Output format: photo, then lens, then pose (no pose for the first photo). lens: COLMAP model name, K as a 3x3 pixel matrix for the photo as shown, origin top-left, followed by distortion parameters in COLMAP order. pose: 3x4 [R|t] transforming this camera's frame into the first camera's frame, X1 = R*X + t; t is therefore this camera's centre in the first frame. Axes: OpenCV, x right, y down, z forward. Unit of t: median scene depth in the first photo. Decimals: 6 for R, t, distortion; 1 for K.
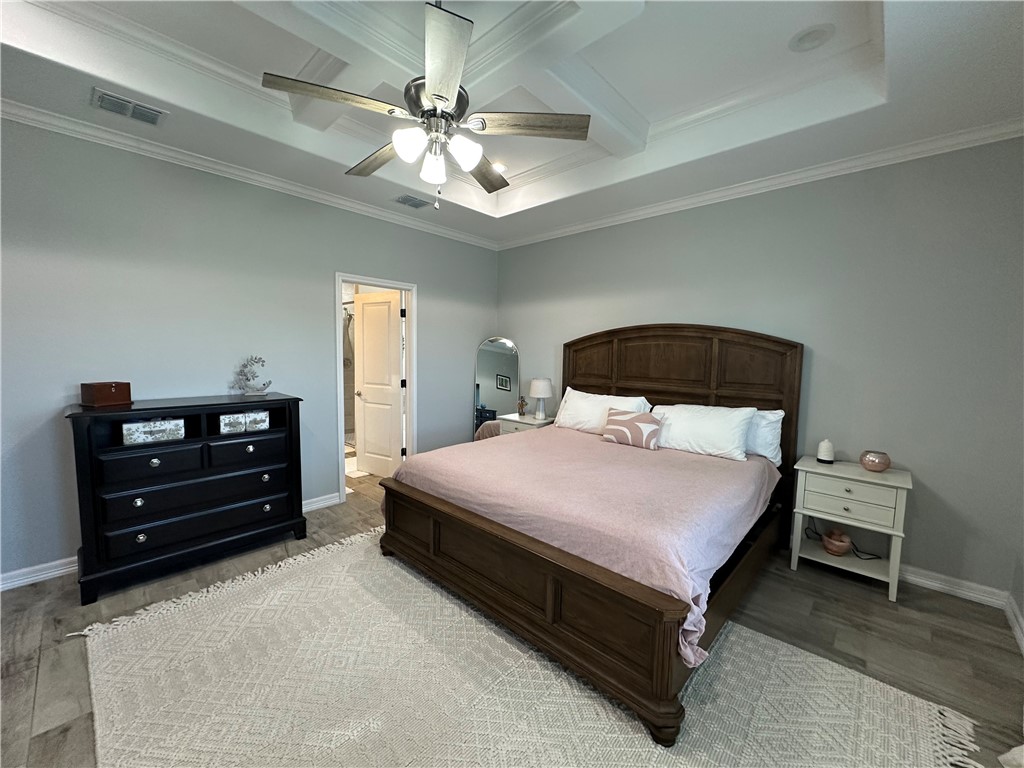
lens RADIAL K [[413.9, 0, 512.0], [0, 413.9, 384.0], [0, 0, 1]] dist [0.051559, -0.000061]
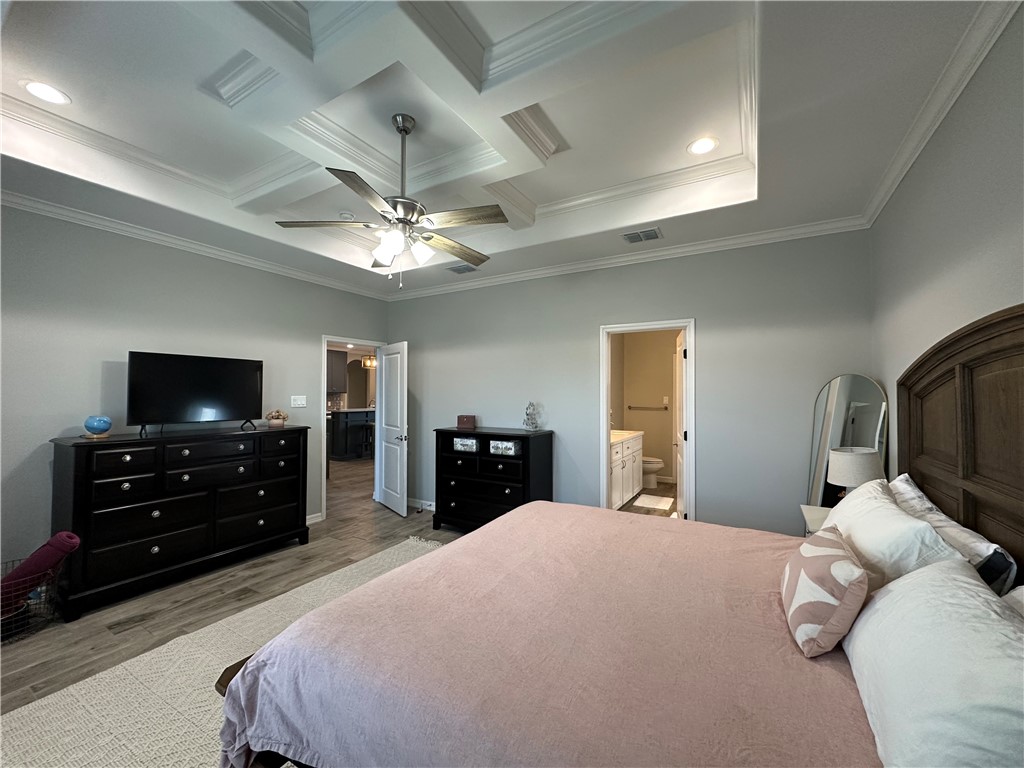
lens RADIAL K [[409.6, 0, 512.0], [0, 409.6, 384.0], [0, 0, 1]] dist [-0.001742, -0.000188]
pose [[0.228532, -0.040319, -0.972701, 0.726646], [-0.081382, 0.994854, -0.060357, -0.042181], [0.970129, 0.092954, 0.224074, 0.711092]]
